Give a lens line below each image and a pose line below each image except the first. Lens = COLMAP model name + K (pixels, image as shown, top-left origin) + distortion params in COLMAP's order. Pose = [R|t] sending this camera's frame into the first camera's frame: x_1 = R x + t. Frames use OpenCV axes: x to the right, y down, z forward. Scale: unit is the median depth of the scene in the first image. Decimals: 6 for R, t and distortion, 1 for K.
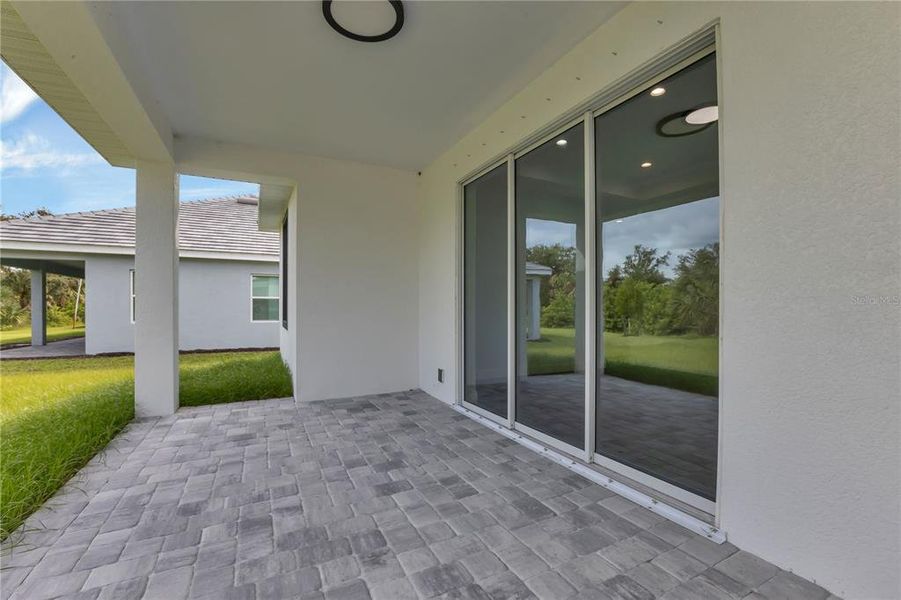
lens RADIAL K [[398.3, 0, 450.4], [0, 398.3, 303.6], [0, 0, 1]] dist [0.004341, -0.000665]
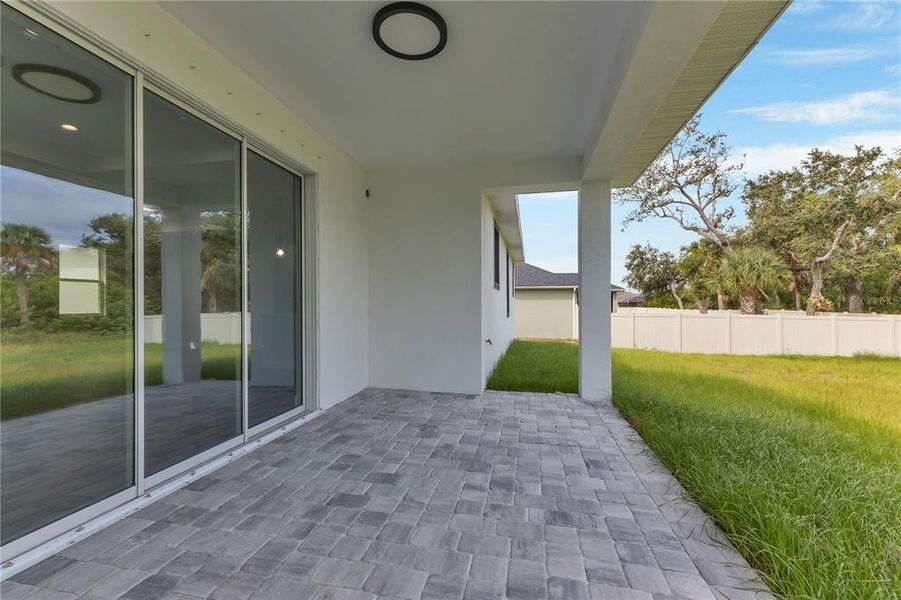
lens RADIAL K [[398.3, 0, 450.5], [0, 398.3, 306.9], [0, 0, 1]] dist [0.004341, -0.000665]
pose [[-0.795176, 0.008657, 0.606317, -0.971134], [0.002521, 0.999937, -0.010971, 0.025005], [-0.606374, -0.007195, -0.795147, 1.818091]]
